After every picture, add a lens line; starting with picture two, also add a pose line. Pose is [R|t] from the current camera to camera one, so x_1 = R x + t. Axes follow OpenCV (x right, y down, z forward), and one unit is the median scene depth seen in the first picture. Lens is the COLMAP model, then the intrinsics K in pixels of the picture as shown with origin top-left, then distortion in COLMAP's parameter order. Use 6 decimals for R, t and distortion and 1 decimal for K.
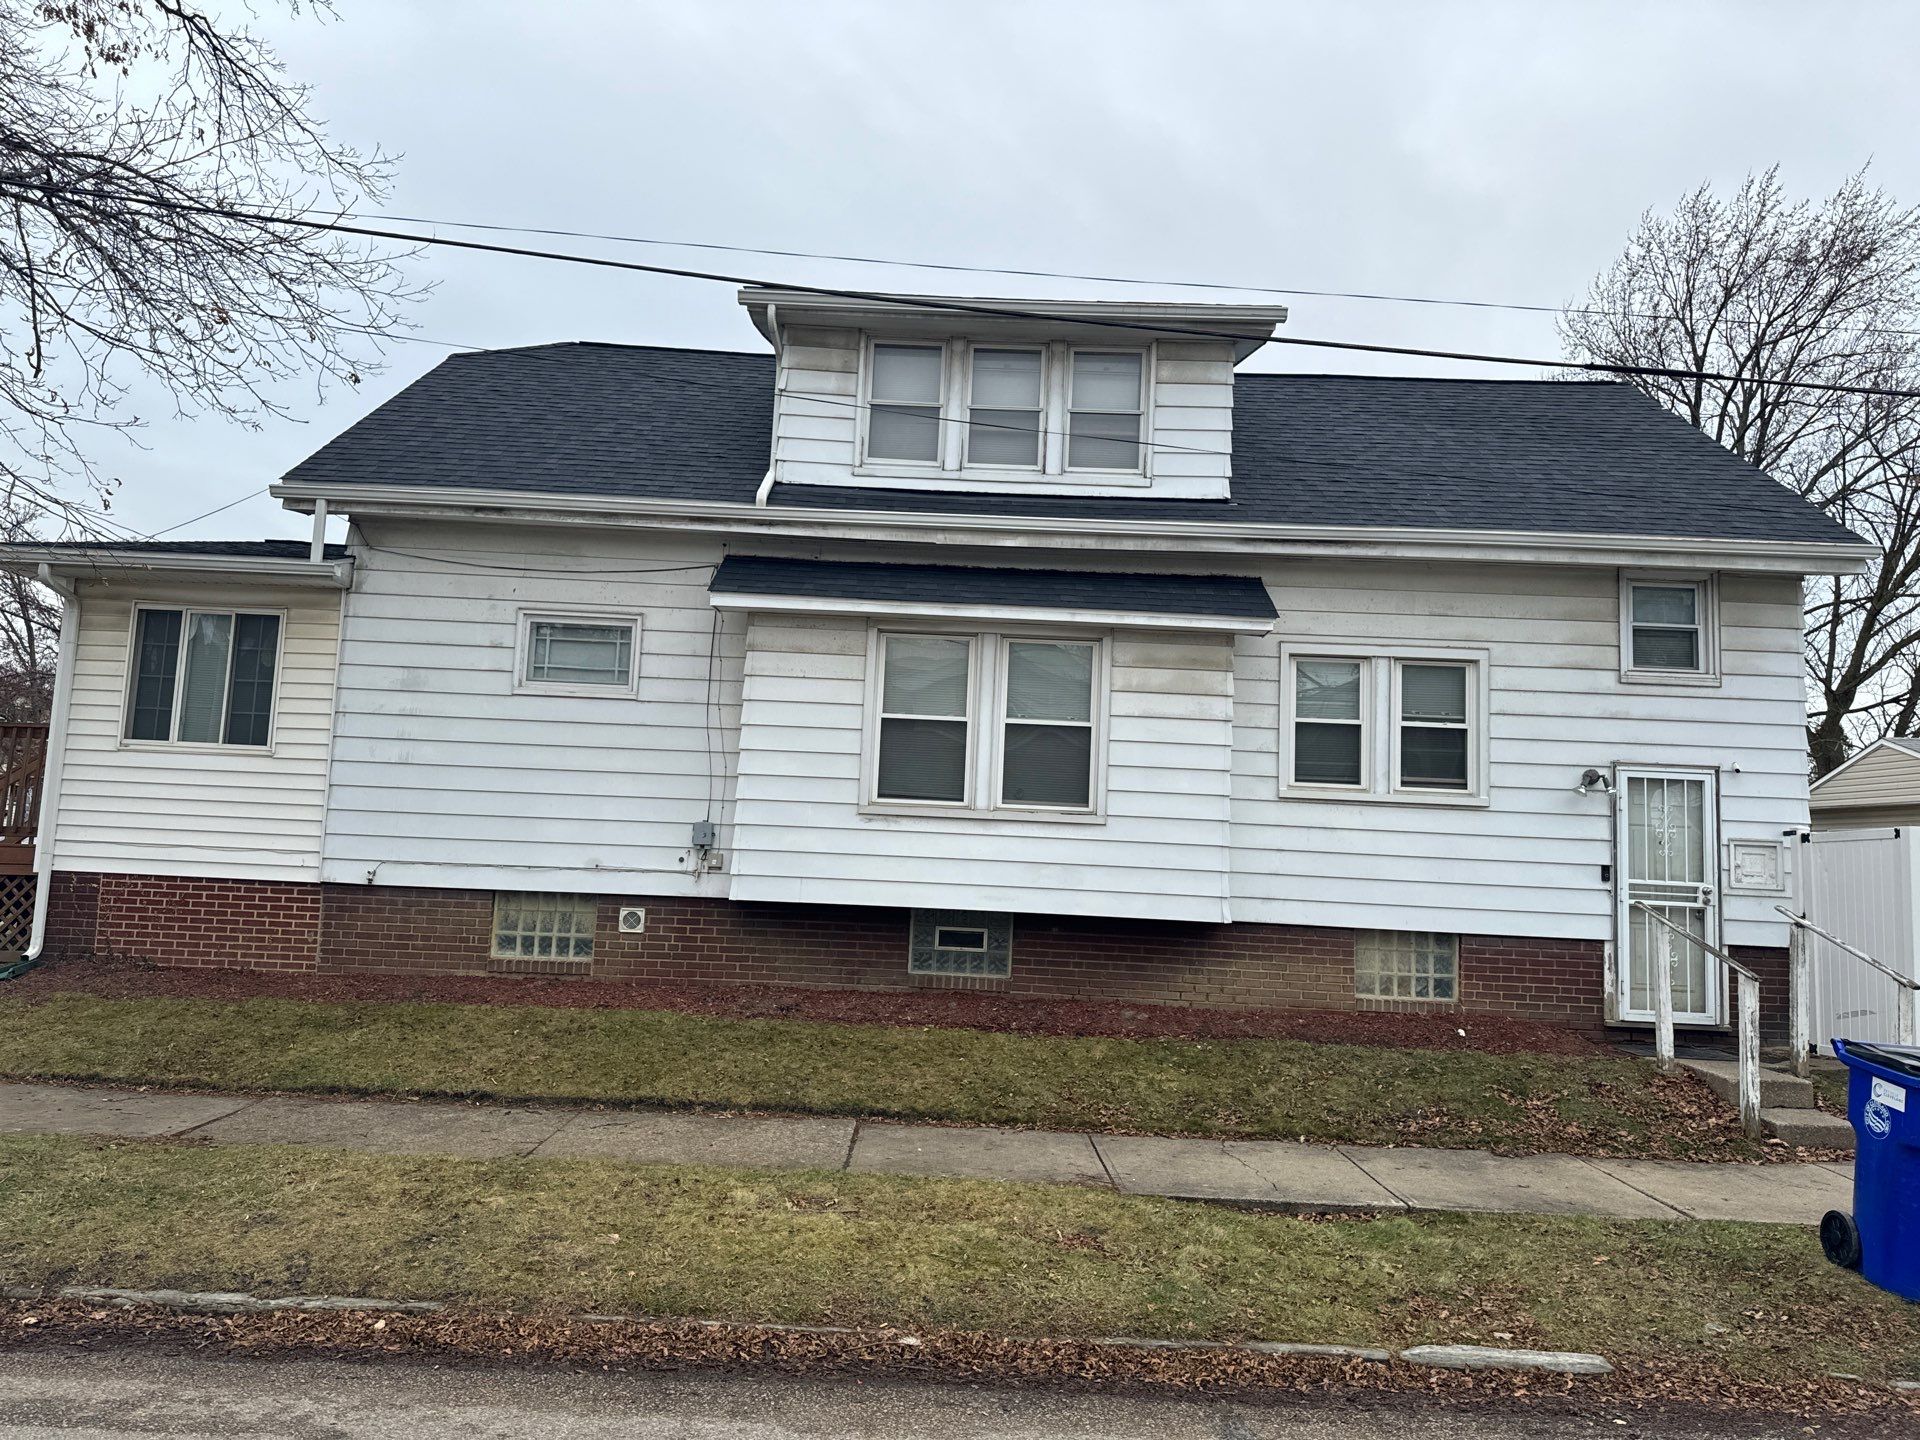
lens RADIAL K [[1341.6, 0, 960.0], [0, 1341.6, 720.0], [0, 0, 1]] dist [0.128443, -0.217419]
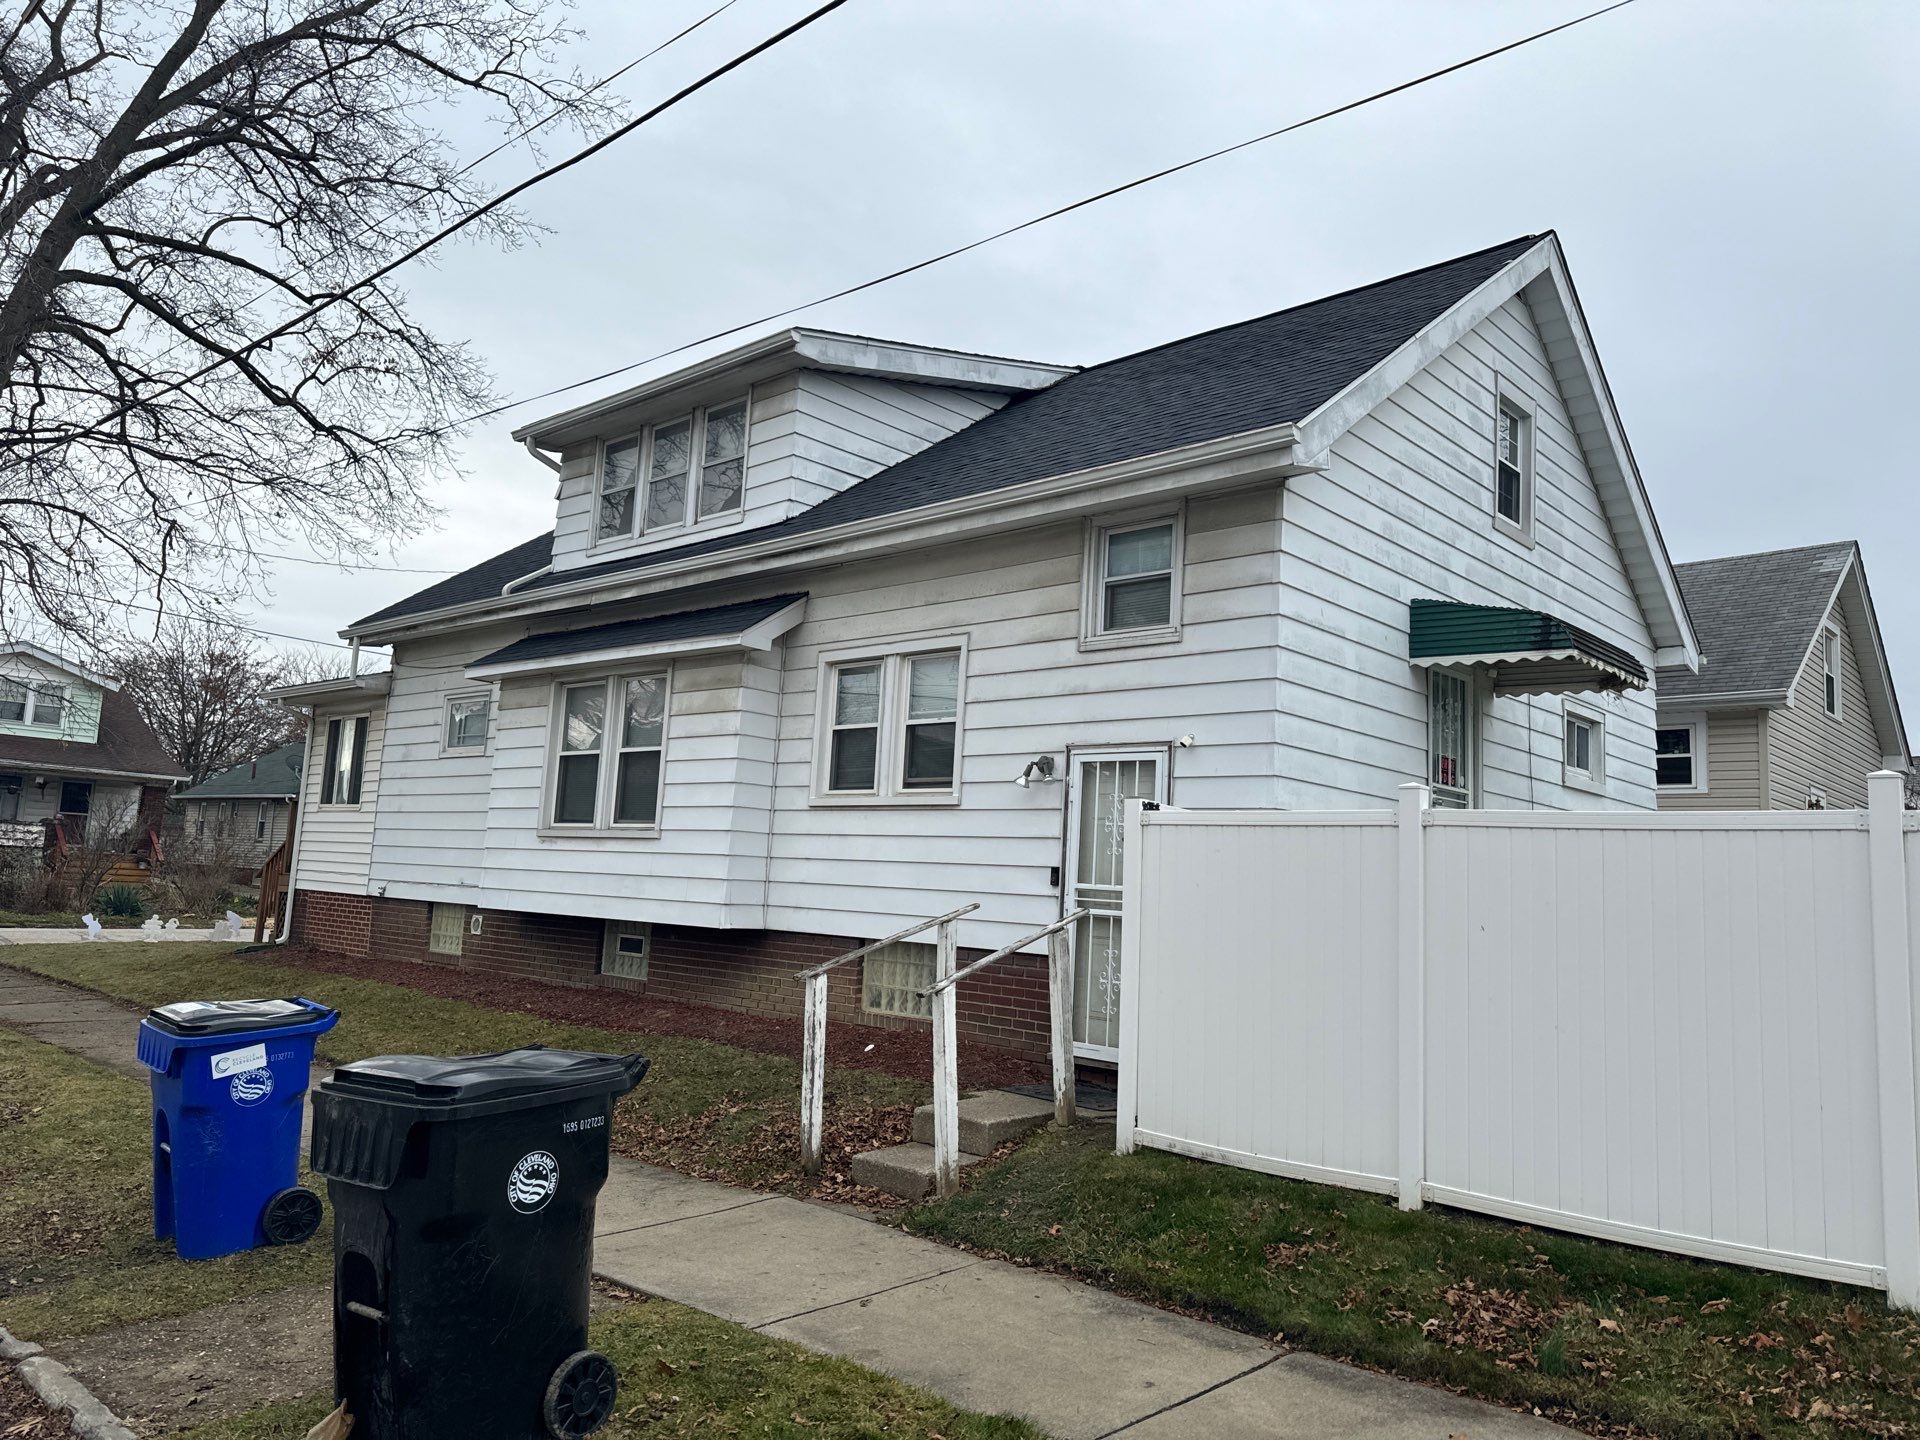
lens RADIAL K [[1341.6, 0, 960.0], [0, 1341.6, 720.0], [0, 0, 1]] dist [0.128443, -0.217419]
pose [[0.741979, -0.088934, -0.664498, 0.981911], [0.052620, 0.995830, -0.074523, 0.073306], [0.668355, 0.020329, 0.743565, 0.330077]]
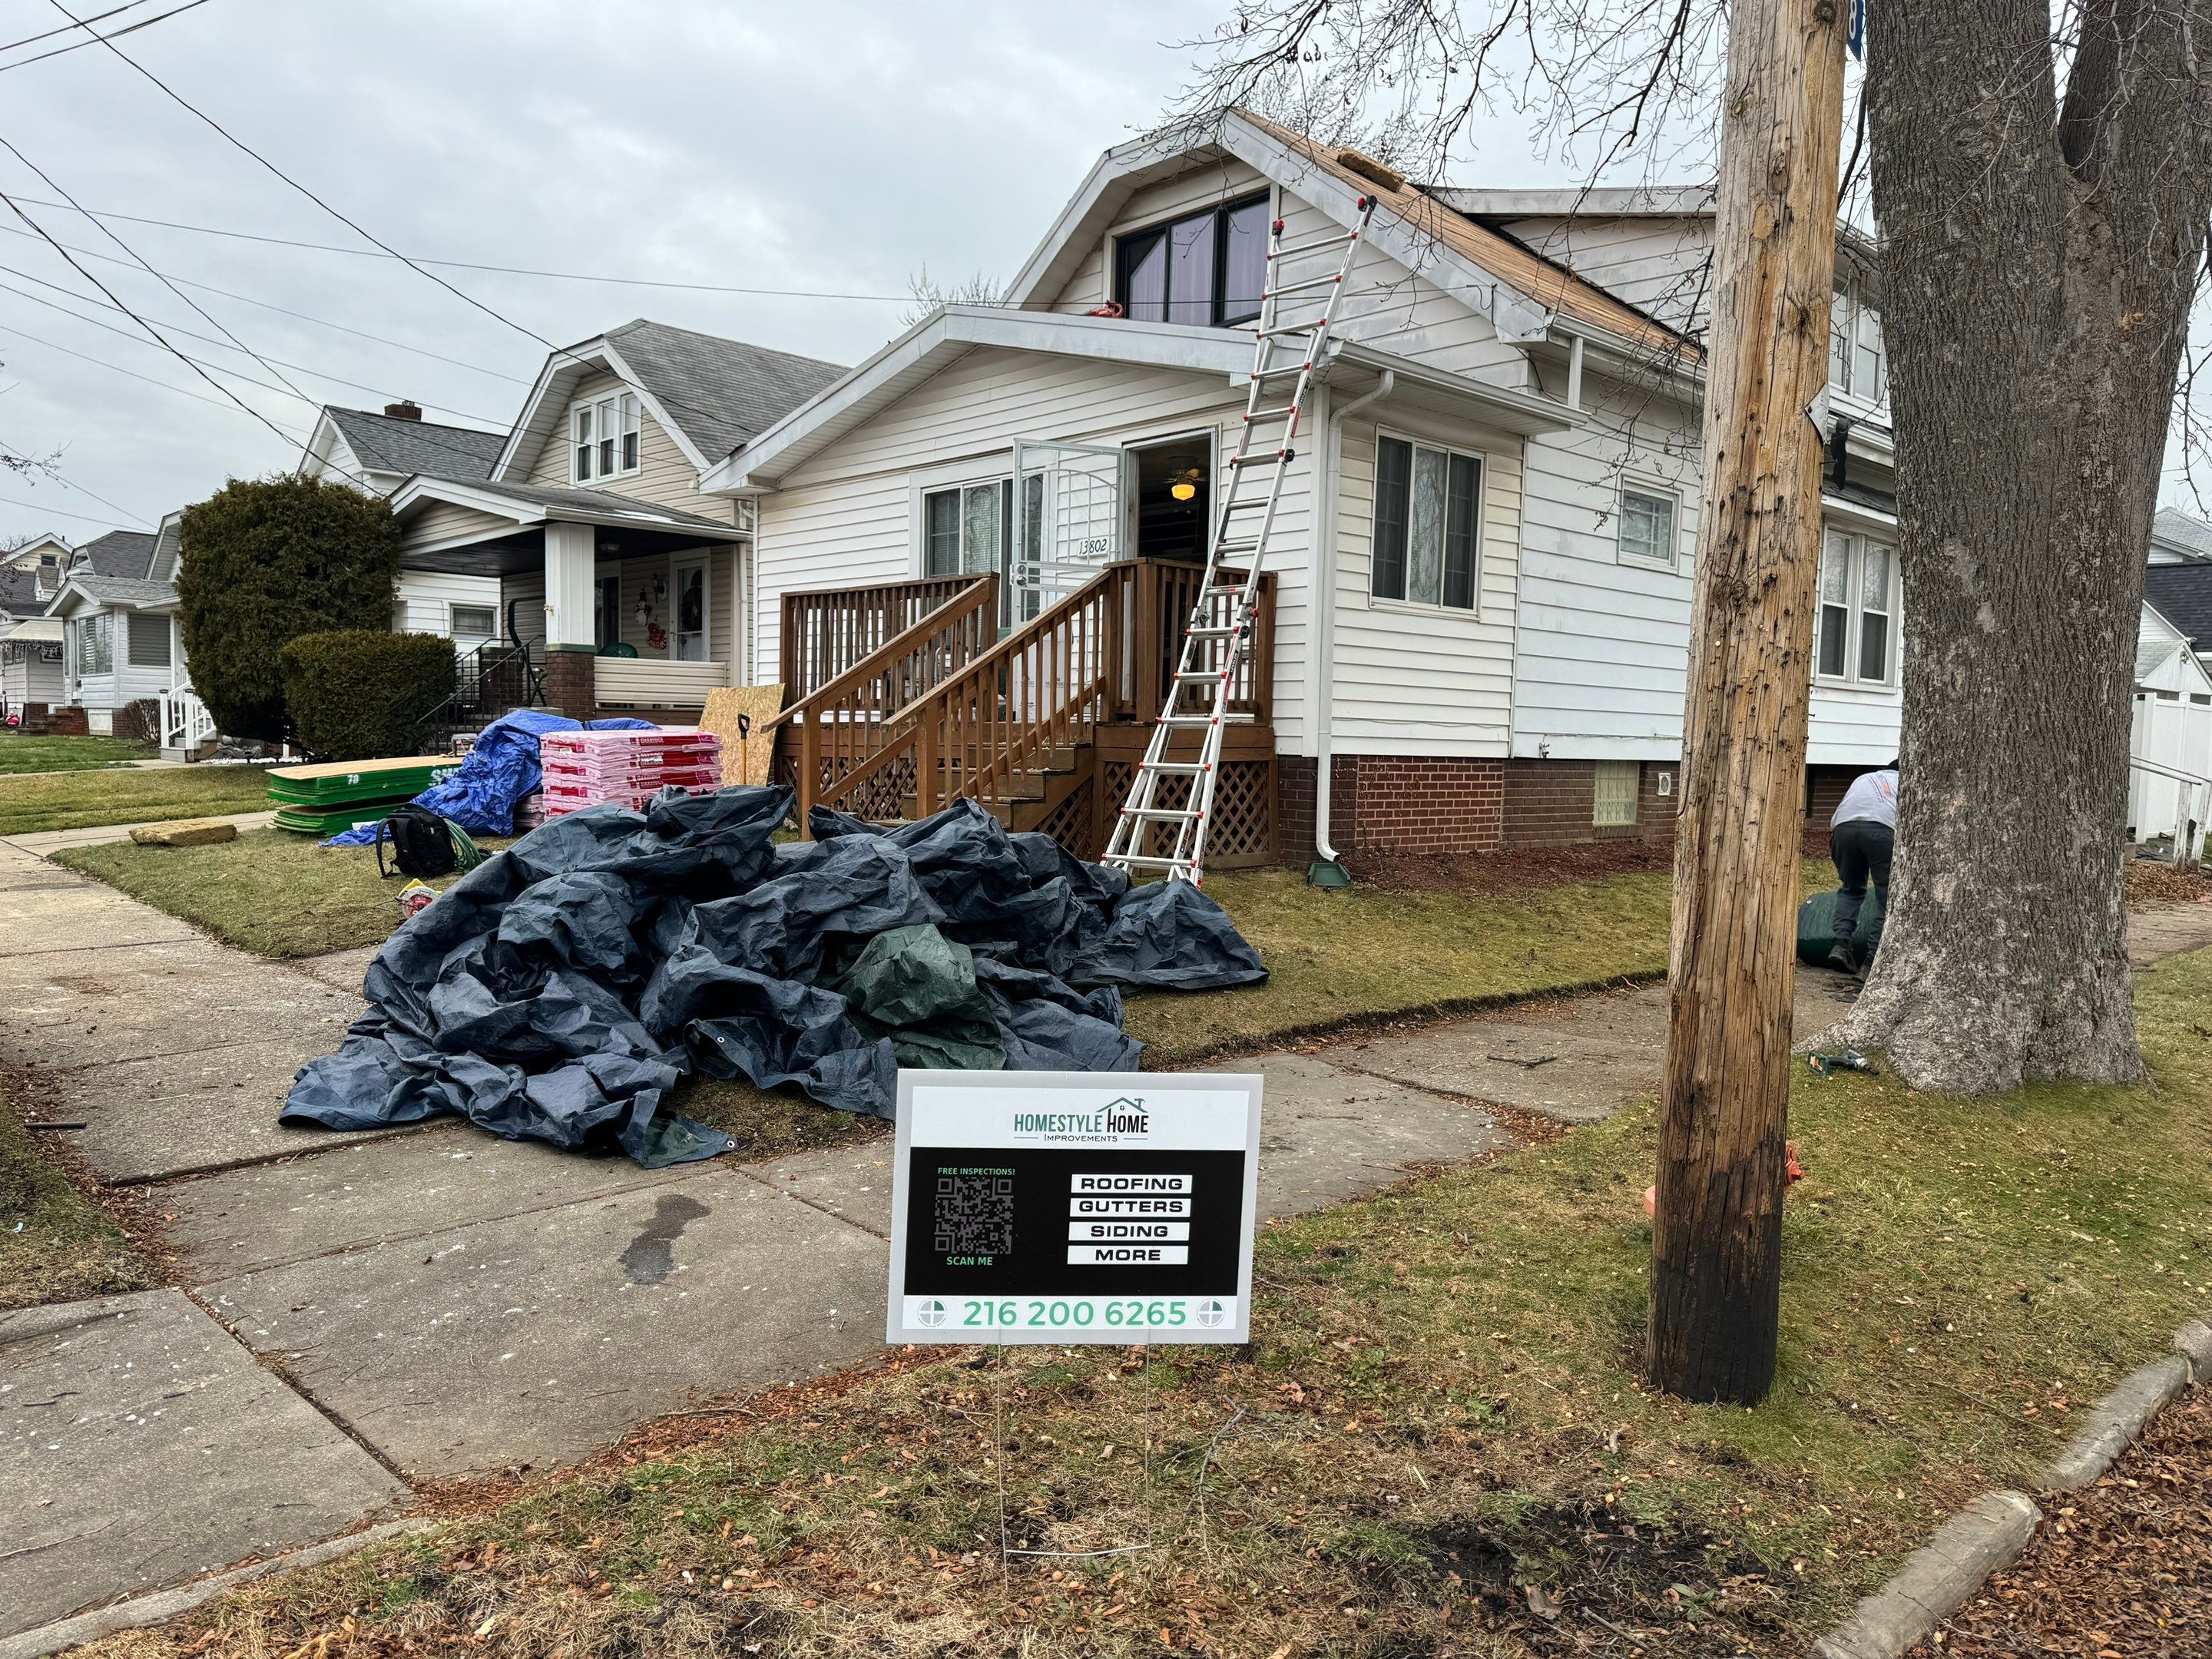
lens RADIAL K [[1545.7, 0, 1106.0], [0, 1545.7, 829.5], [0, 0, 1]] dist [0.128443, -0.217419]
pose [[0.724711, -0.063874, 0.686086, -1.409284], [-0.075530, 0.982331, 0.171236, 0.003794], [-0.684900, -0.175917, 0.707082, 0.412914]]
